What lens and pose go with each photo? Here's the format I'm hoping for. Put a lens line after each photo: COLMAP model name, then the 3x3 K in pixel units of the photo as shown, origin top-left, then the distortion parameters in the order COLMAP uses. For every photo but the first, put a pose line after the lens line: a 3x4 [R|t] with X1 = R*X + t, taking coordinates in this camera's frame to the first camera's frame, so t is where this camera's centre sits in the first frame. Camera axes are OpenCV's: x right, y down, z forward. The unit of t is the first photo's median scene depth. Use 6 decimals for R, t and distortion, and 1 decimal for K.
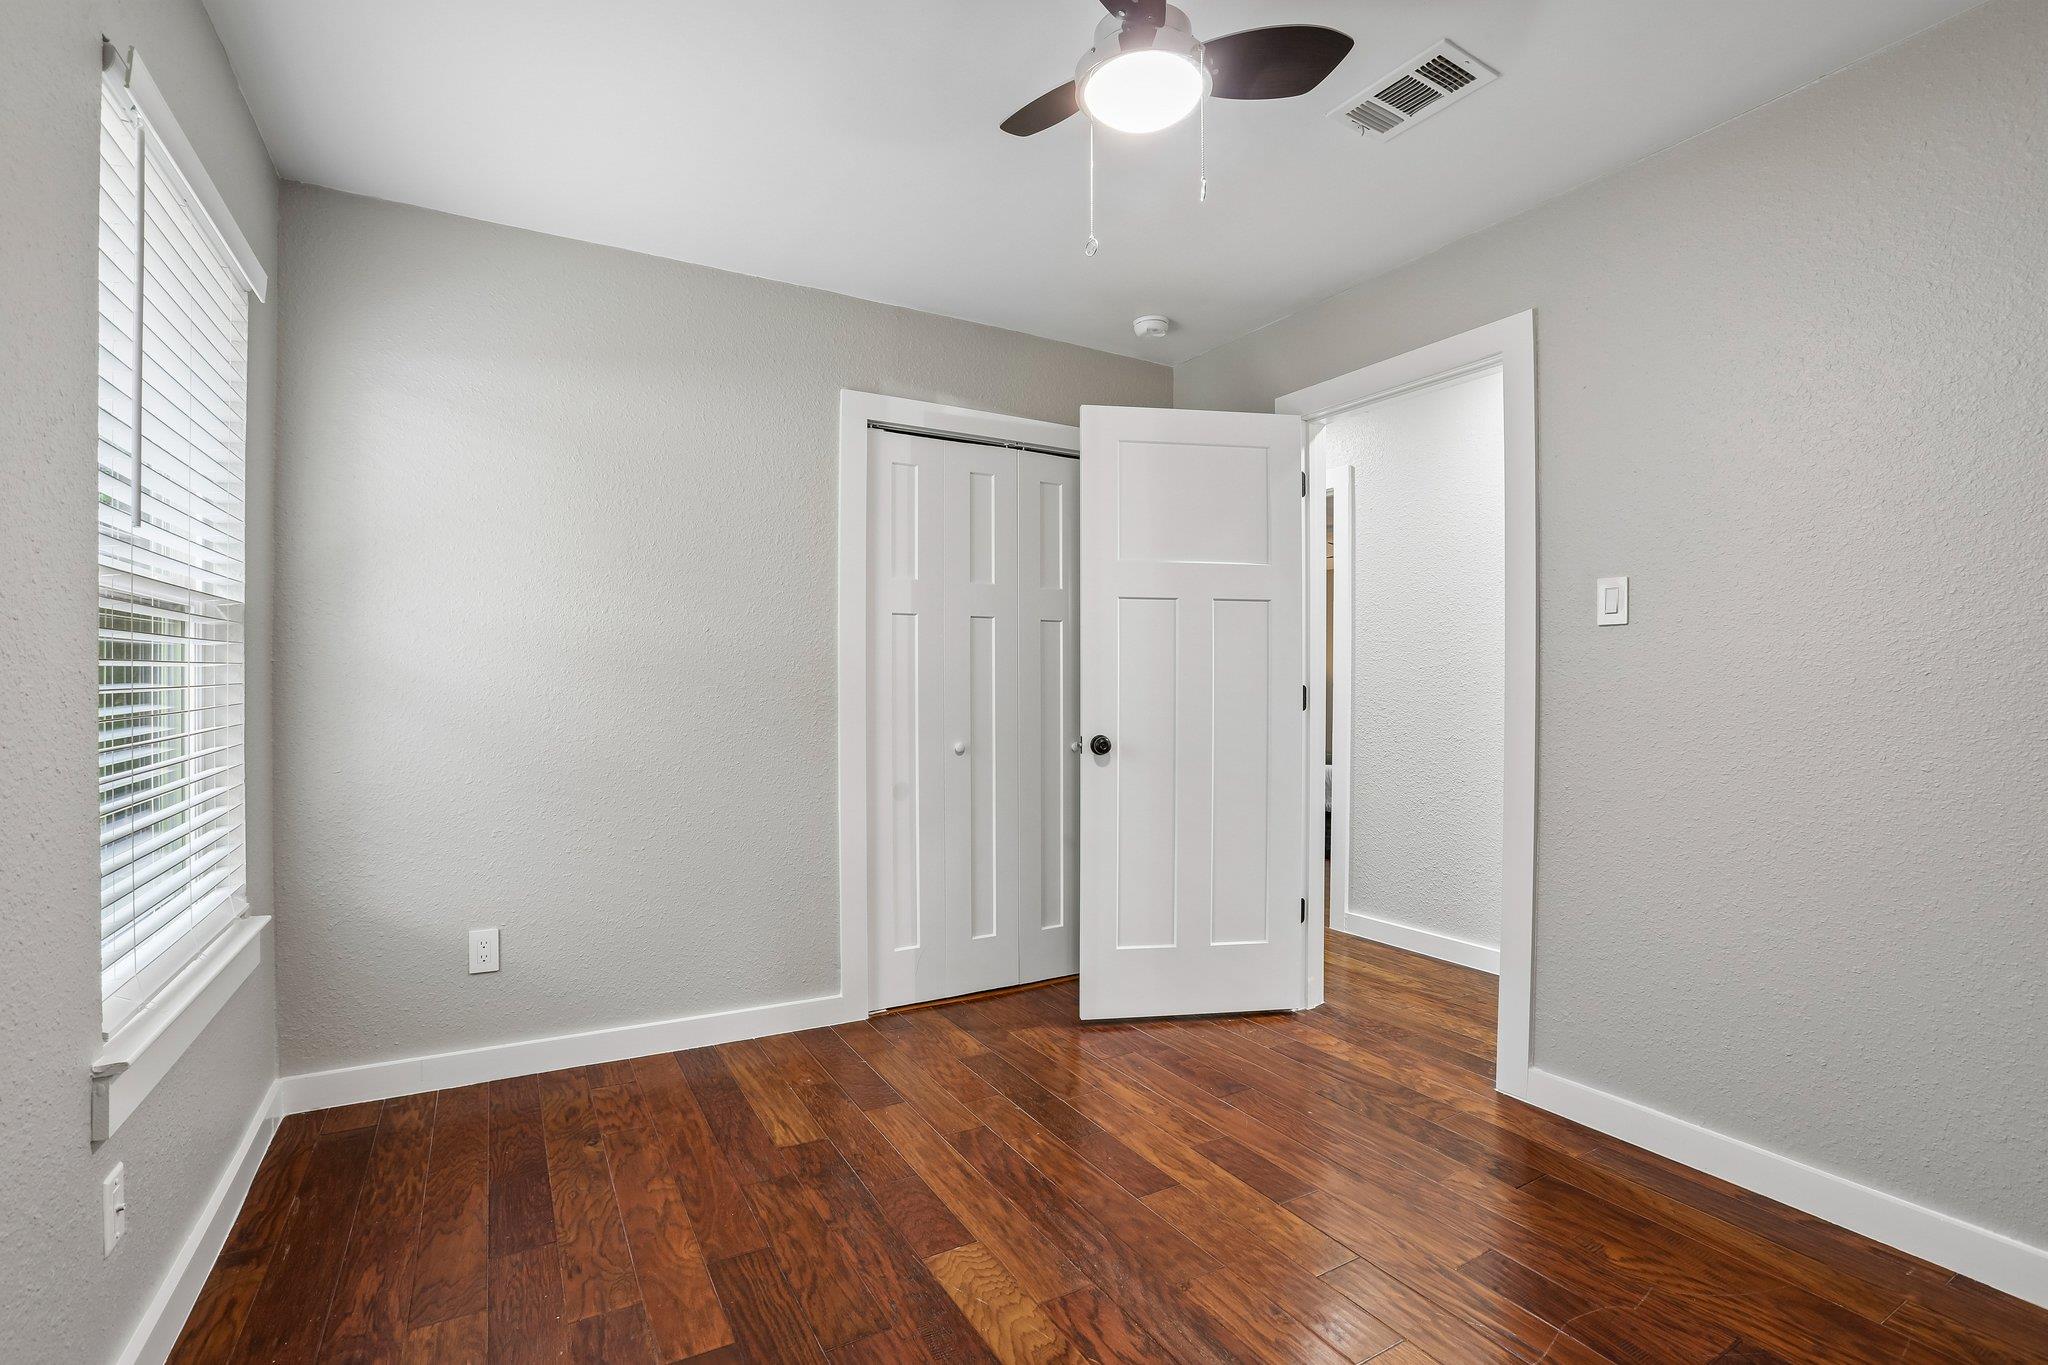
lens RADIAL K [[927.4, 0, 1024.0], [0, 927.4, 682.5], [0, 0, 1]] dist [-0.068572, 0.024530]
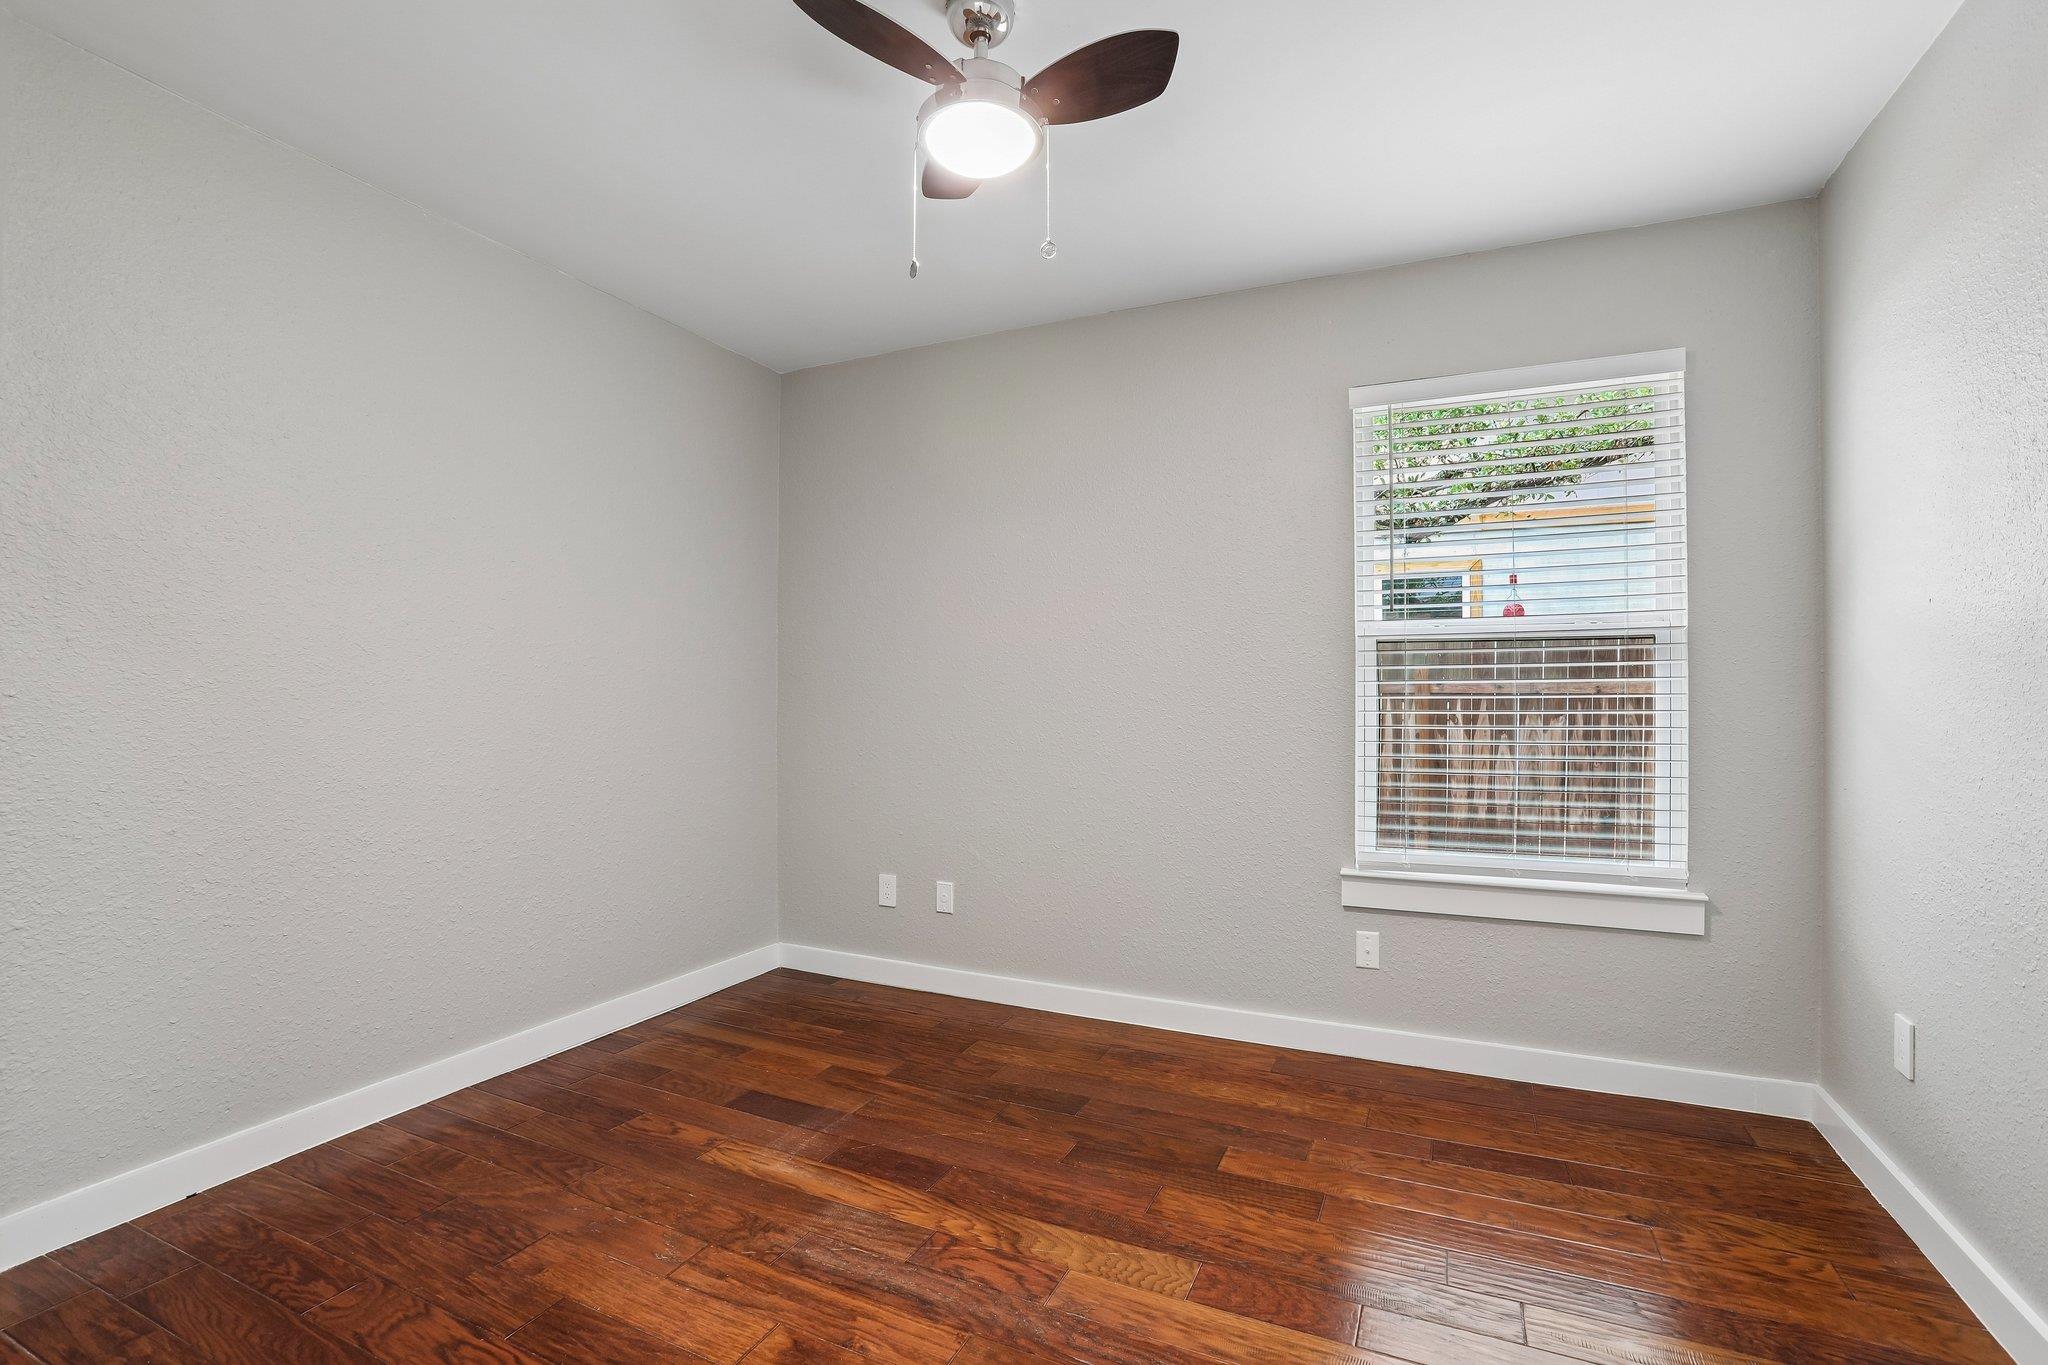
lens RADIAL K [[927.4, 0, 1024.0], [0, 927.4, 682.5], [0, 0, 1]] dist [-0.068572, 0.024530]
pose [[-0.819677, -0.010775, -0.572725, 0.662811], [-0.005389, 0.999924, -0.011100, 0.005497], [0.572801, -0.006012, -0.819673, 1.801294]]
